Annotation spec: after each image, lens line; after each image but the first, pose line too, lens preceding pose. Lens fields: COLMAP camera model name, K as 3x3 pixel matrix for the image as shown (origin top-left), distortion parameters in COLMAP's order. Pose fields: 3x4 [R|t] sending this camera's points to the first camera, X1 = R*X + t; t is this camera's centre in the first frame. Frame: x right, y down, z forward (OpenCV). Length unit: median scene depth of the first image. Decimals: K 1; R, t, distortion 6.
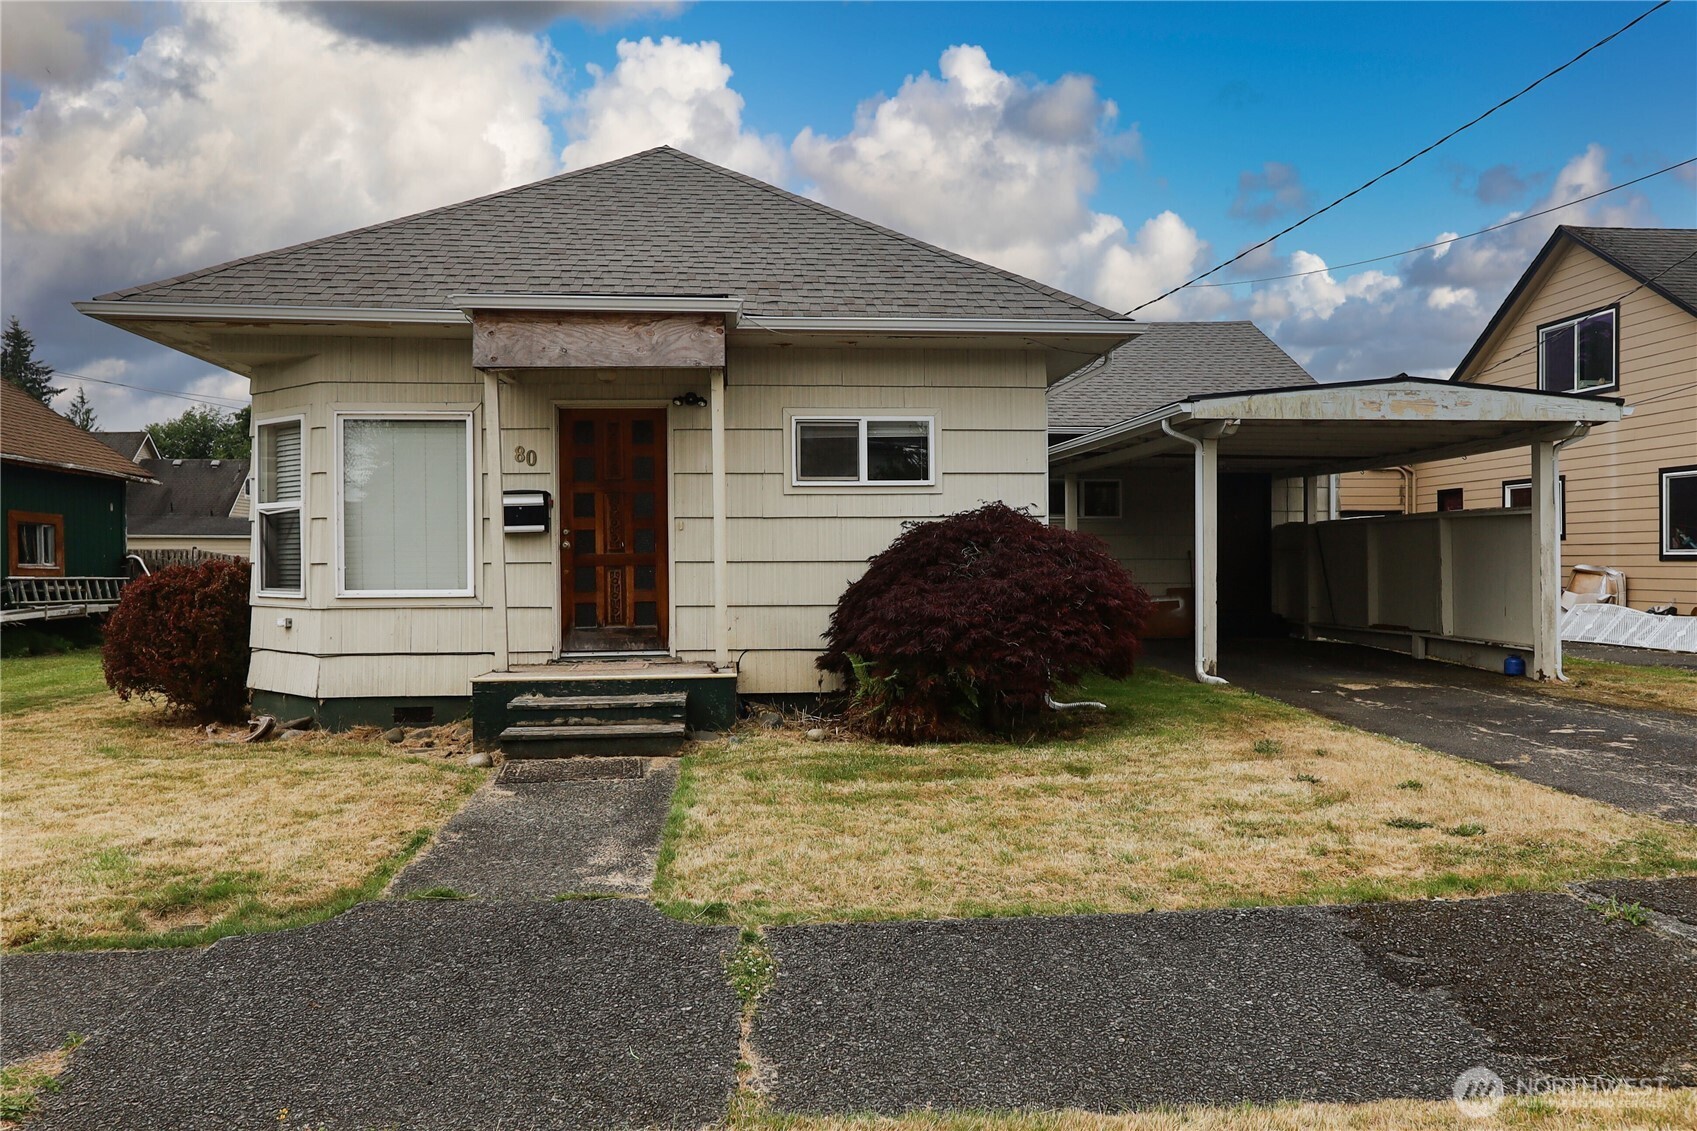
lens RADIAL K [[1231.7, 0, 846.2], [0, 1231.7, 566.1], [0, 0, 1]] dist [-0.004294, 0.001867]
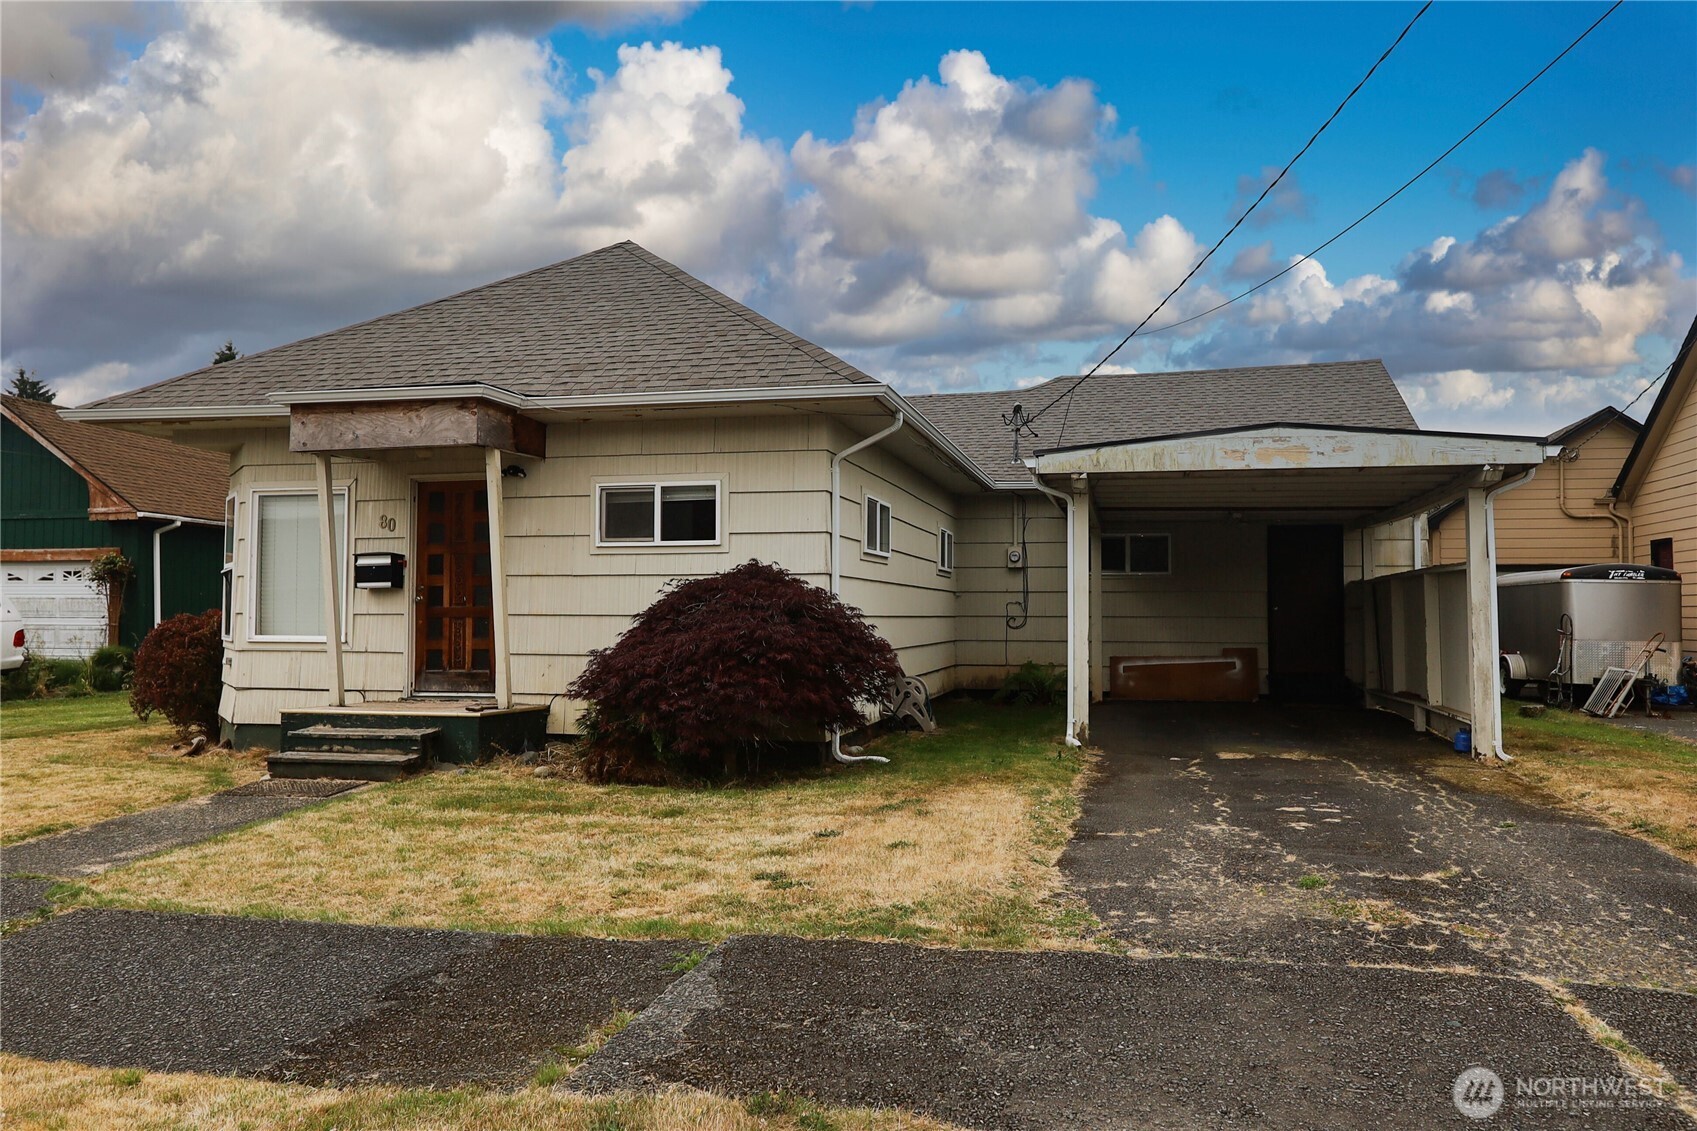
lens RADIAL K [[1231.7, 0, 848.8], [0, 1231.7, 568.0], [0, 0, 1]] dist [-0.004294, 0.001867]
pose [[0.949046, -0.003043, -0.315124, 0.526172], [-0.010470, 0.999097, -0.041183, -0.002785], [0.314965, 0.042384, 0.948156, 0.025916]]
